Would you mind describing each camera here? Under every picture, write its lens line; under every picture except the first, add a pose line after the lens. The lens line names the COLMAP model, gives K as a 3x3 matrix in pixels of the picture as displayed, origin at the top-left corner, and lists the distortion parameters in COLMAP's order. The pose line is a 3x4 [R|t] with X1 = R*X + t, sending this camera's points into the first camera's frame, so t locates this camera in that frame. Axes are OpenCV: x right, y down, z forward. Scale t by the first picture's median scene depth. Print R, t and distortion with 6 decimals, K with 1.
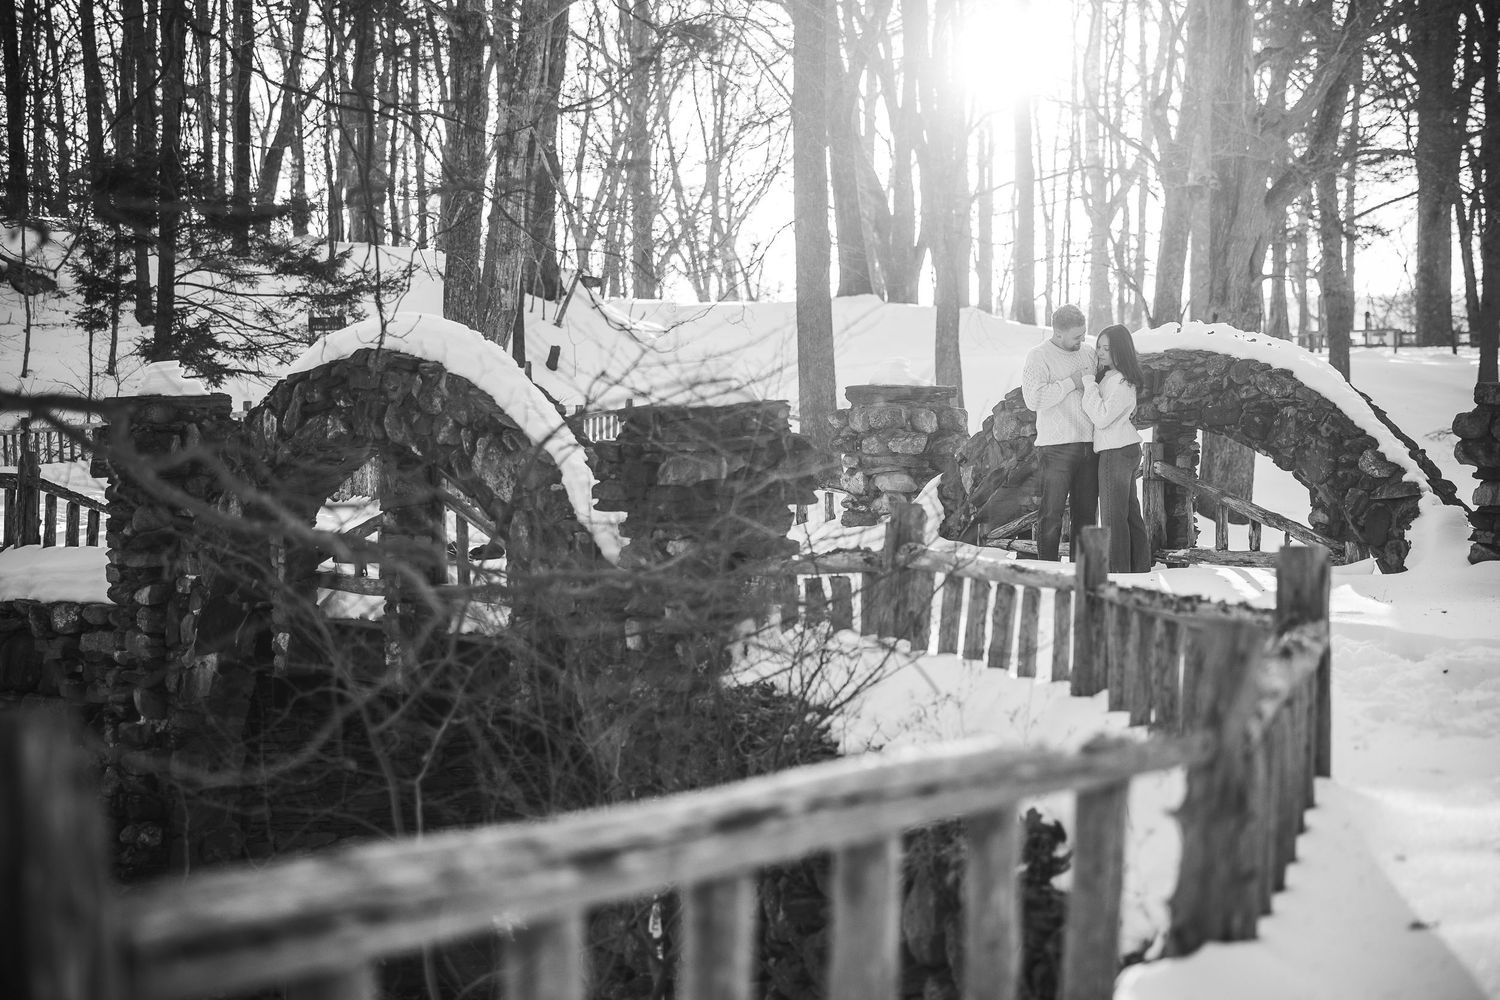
lens RADIAL K [[3081.8, 0, 750.0], [0, 3081.8, 500.0], [0, 0, 1]] dist [-0.023571, -0.261548]
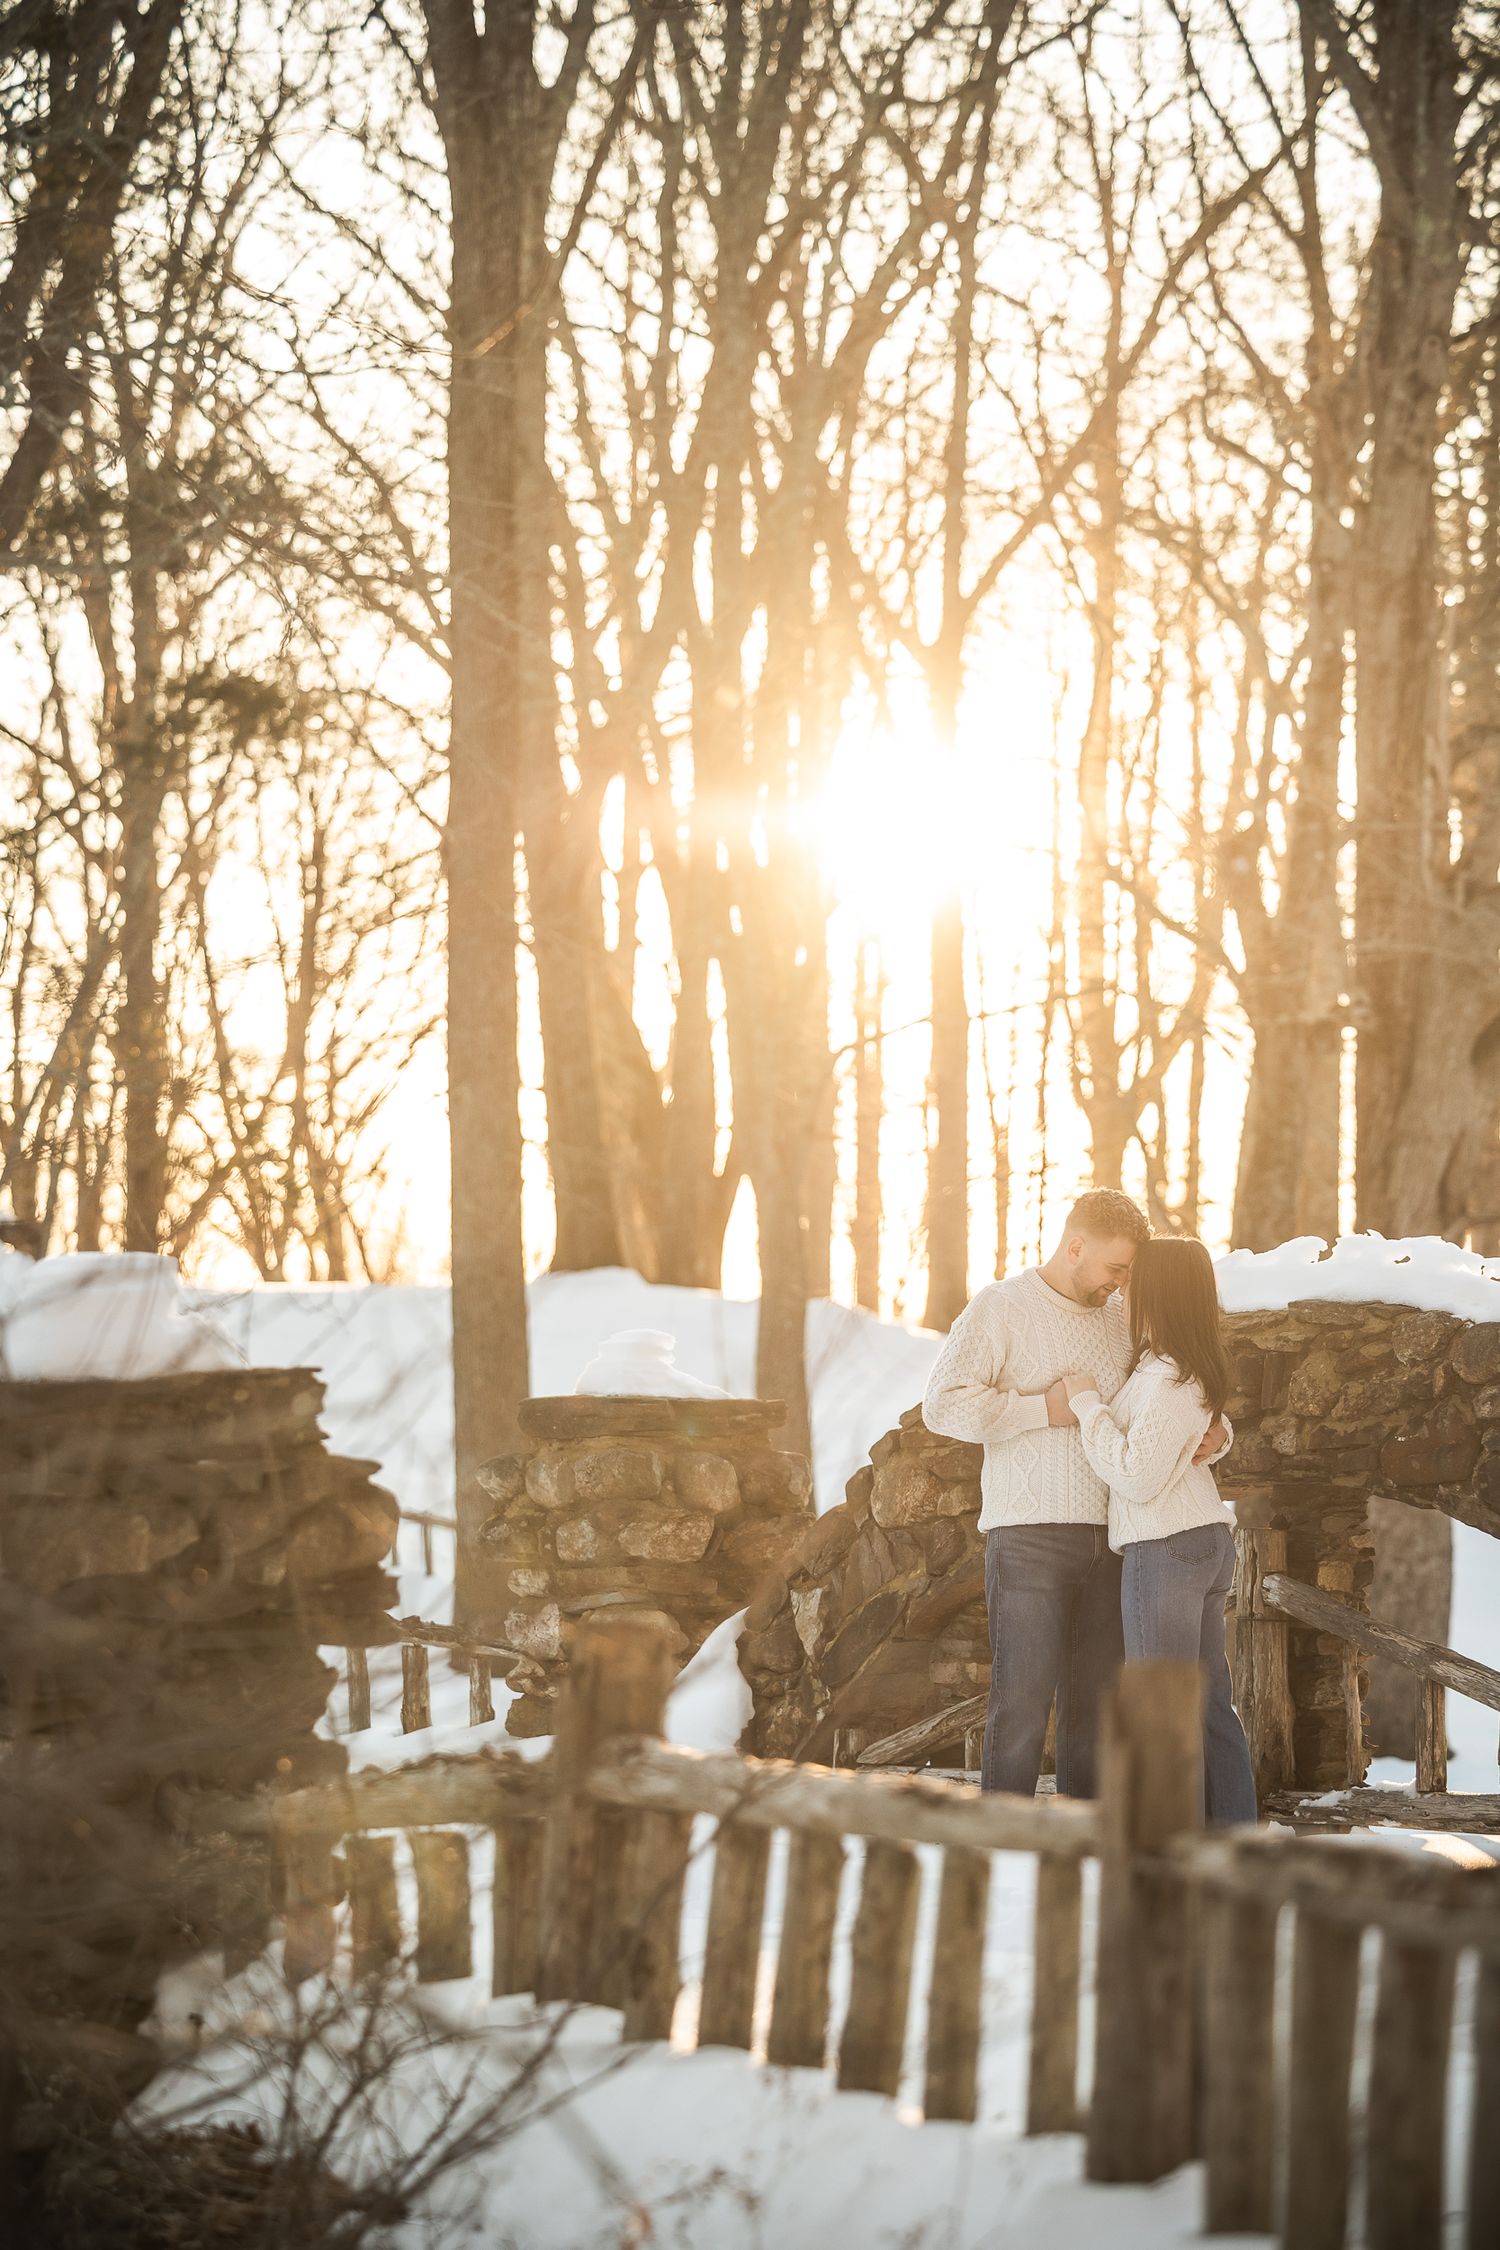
lens RADIAL K [[5983.7, 0, 749.2], [0, 5983.7, 1252.5], [0, 0, 1]] dist [0.031200, -0.793201]
pose [[0.998423, 0.010859, 0.055074, 0.018259], [-0.006334, 0.996639, -0.081676, 0.009733], [-0.055776, 0.081198, 0.995136, 0.202831]]
